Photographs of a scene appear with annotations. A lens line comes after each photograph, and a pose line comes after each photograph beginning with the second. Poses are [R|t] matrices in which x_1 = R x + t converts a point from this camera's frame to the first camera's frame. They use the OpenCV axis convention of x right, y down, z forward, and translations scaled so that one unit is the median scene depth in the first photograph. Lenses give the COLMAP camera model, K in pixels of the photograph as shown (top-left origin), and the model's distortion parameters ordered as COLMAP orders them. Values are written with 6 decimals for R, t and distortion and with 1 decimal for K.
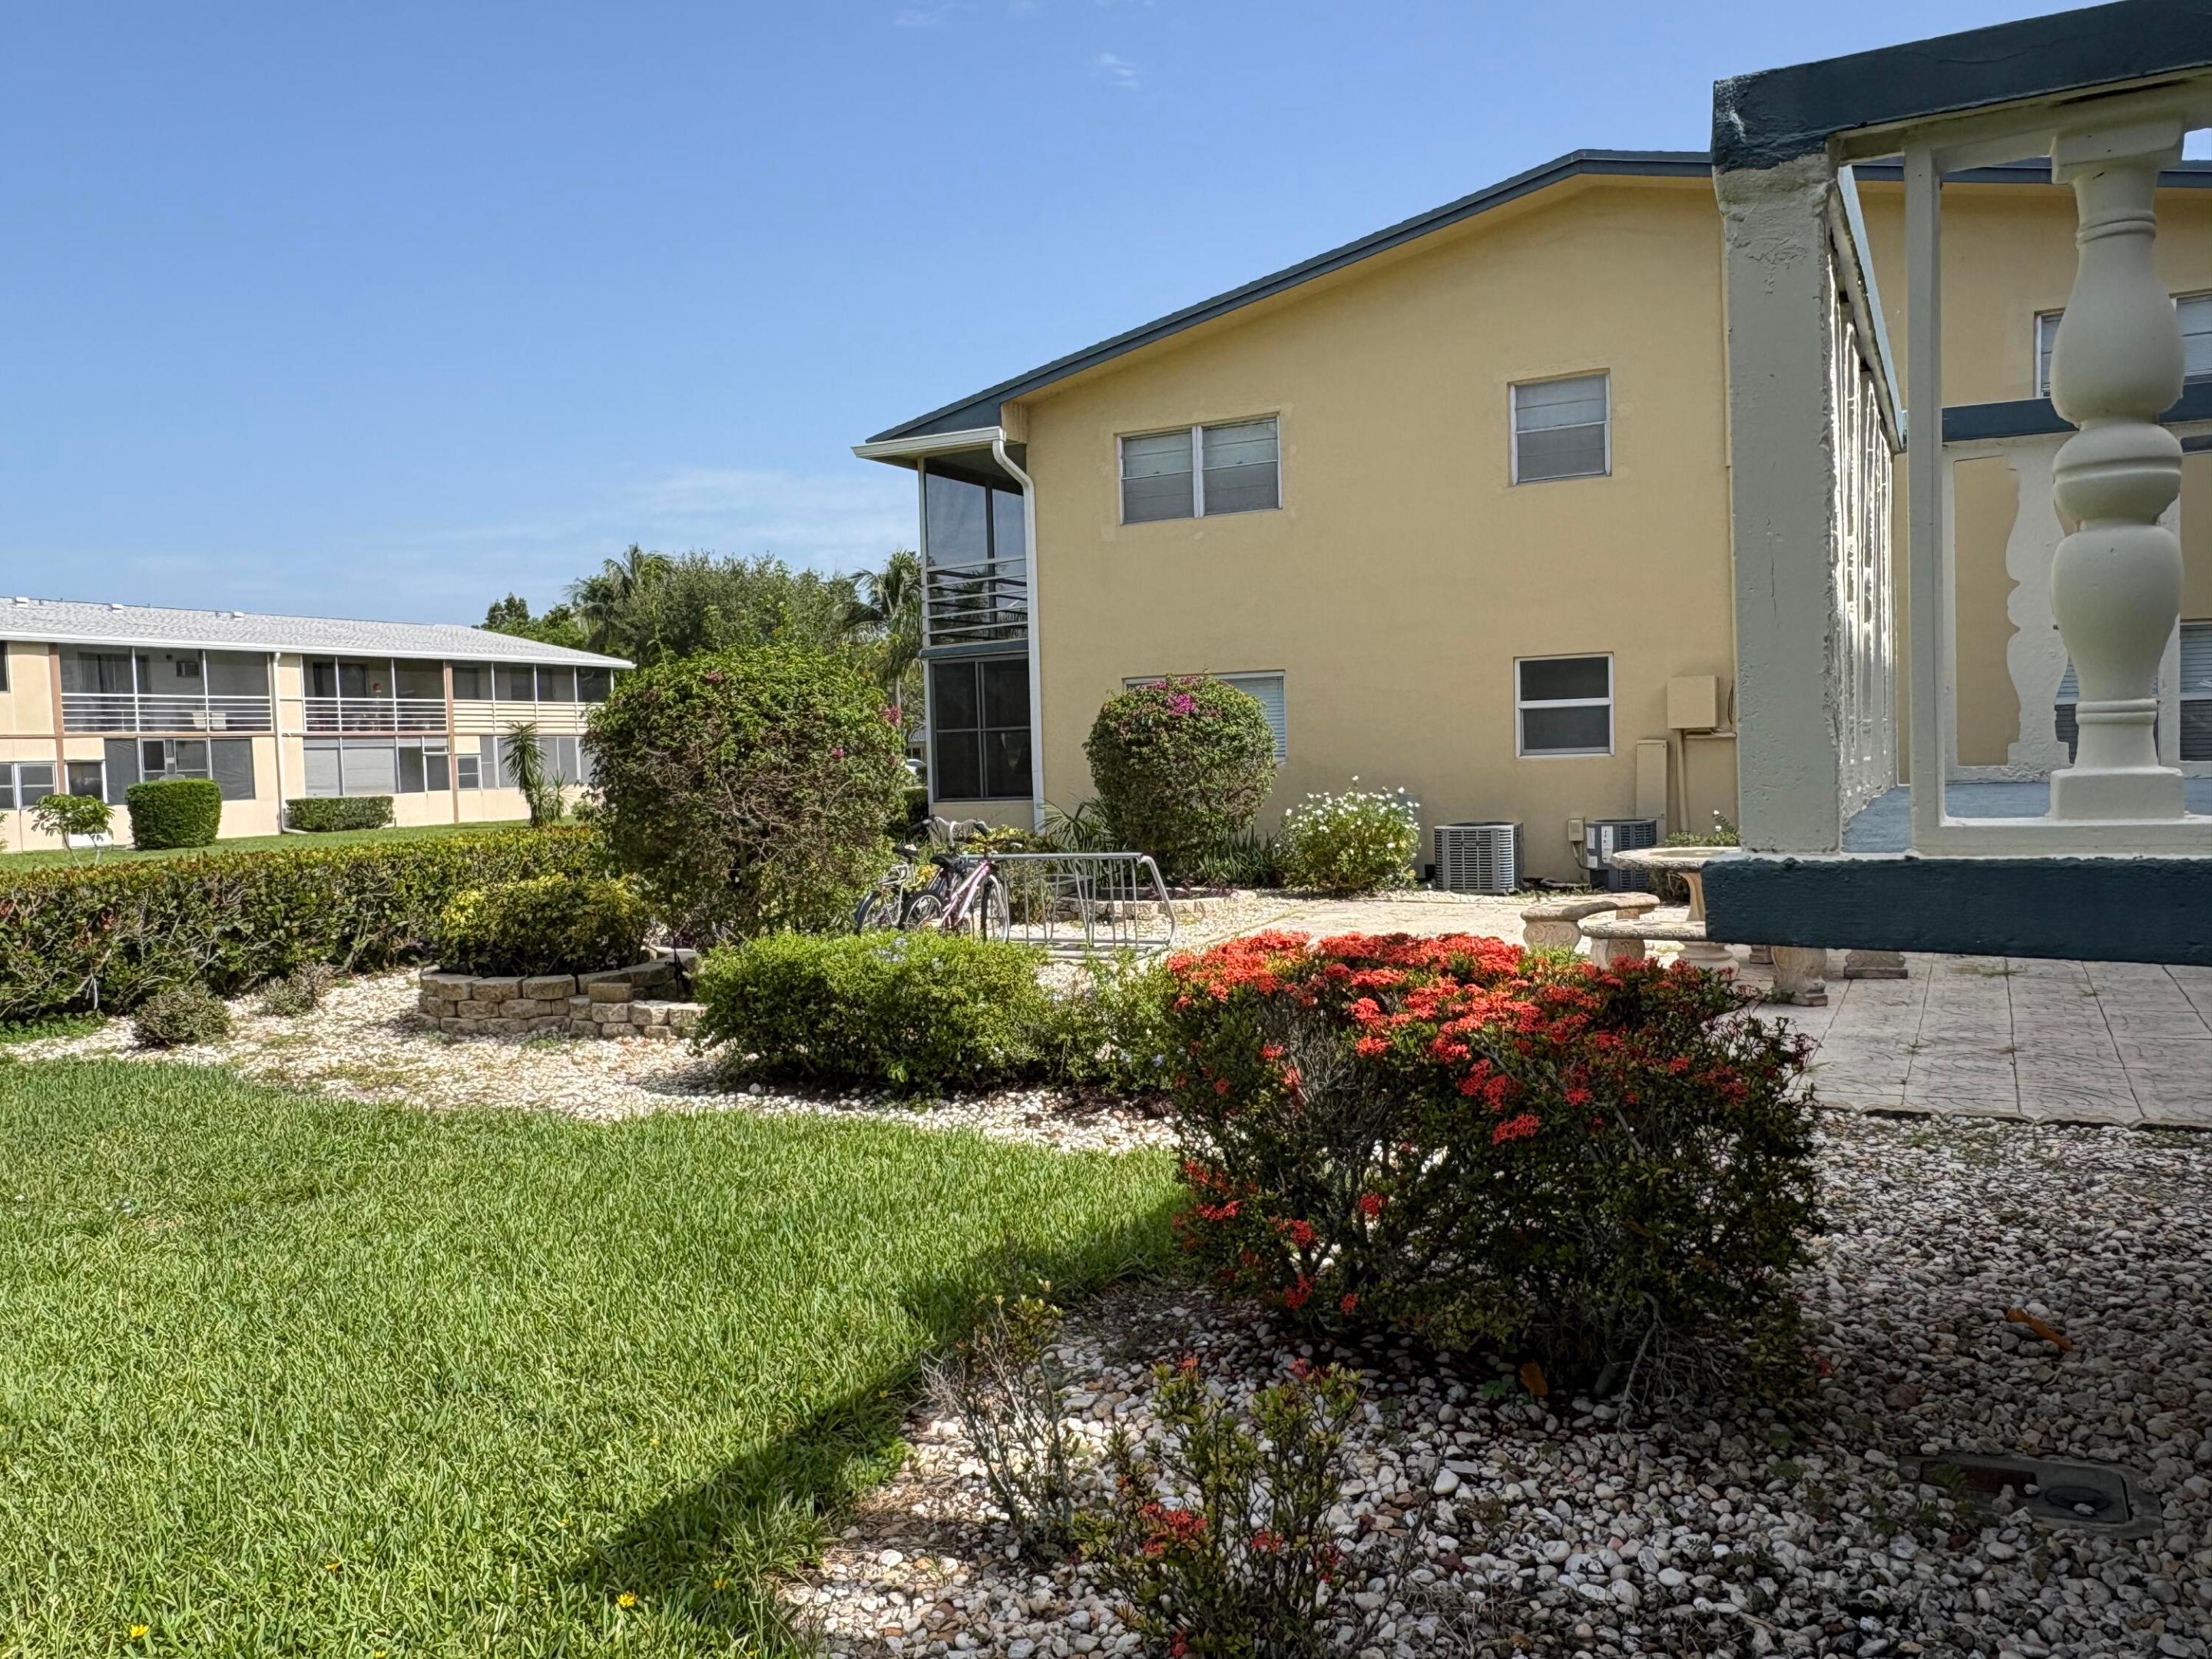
lens RADIAL K [[1679.7, 0, 1106.0], [0, 1679.7, 829.5], [0, 0, 1]] dist [-0.008255, 0.001946]
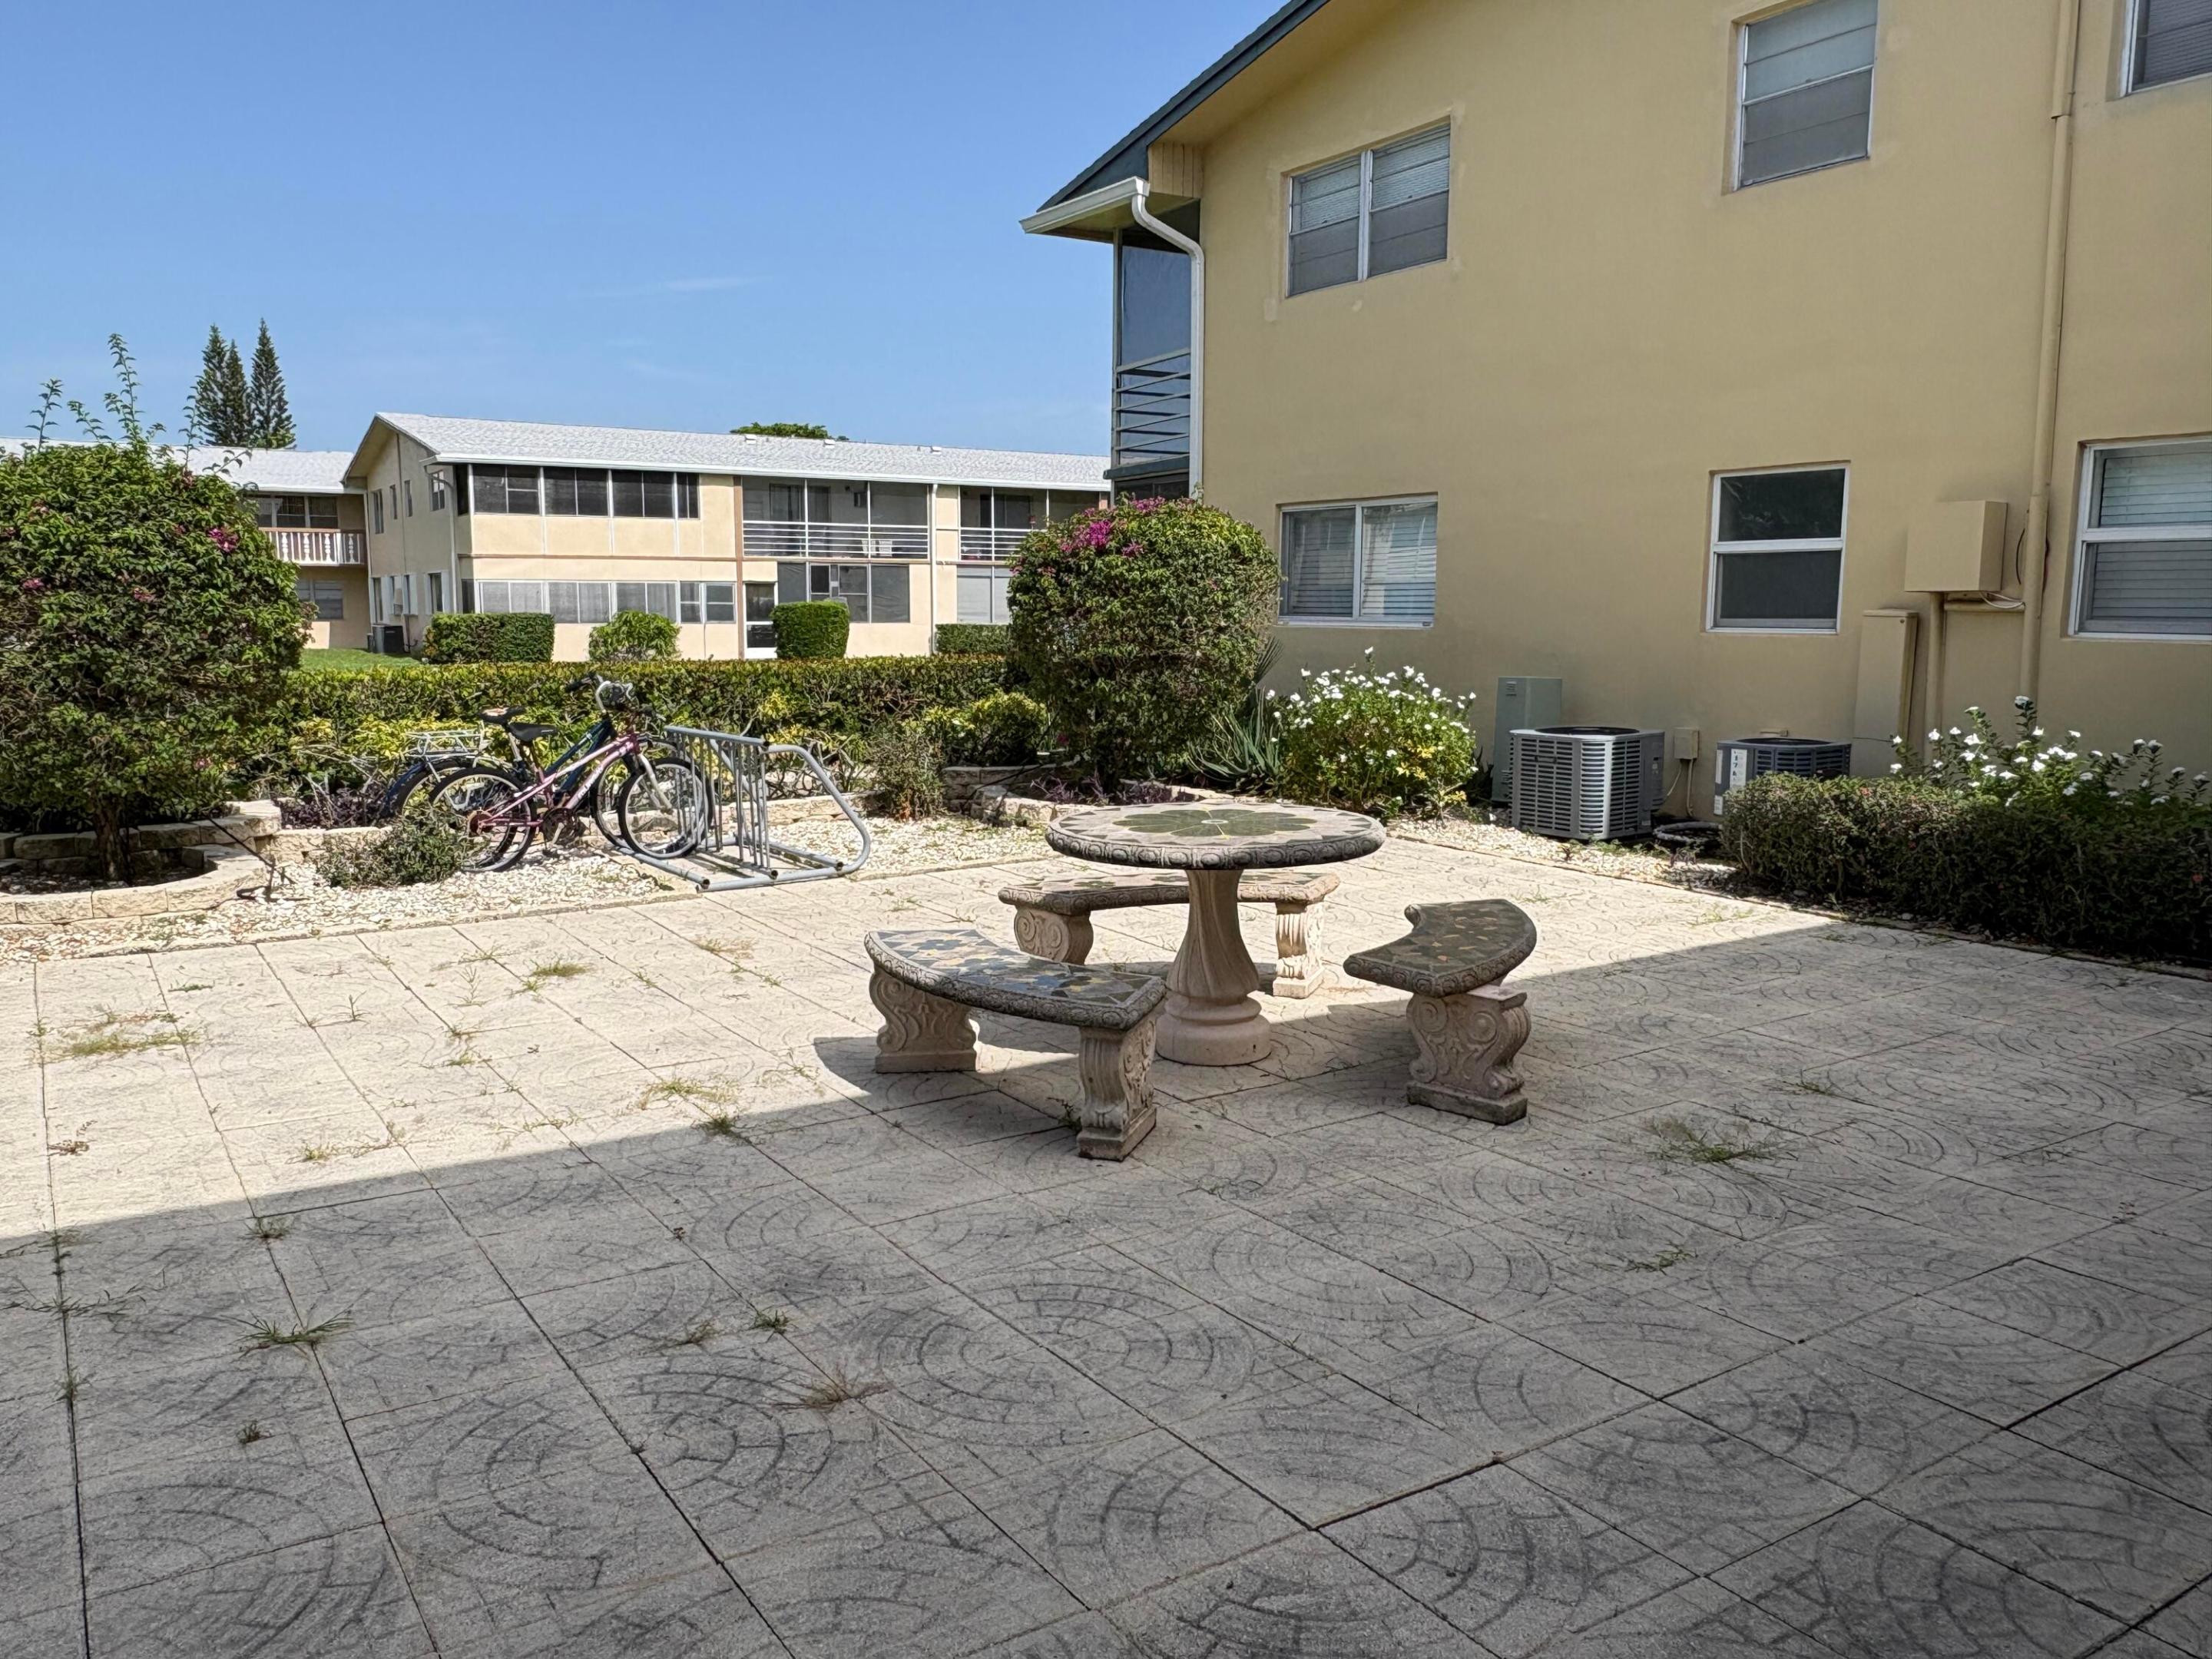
lens RADIAL K [[1679.7, 0, 1106.0], [0, 1679.7, 829.5], [0, 0, 1]] dist [-0.008255, 0.001946]
pose [[0.868975, 0.098673, -0.484920, 0.153291], [-0.052670, 0.992795, 0.107633, -0.010160], [0.492046, -0.067989, 0.867910, 0.136770]]
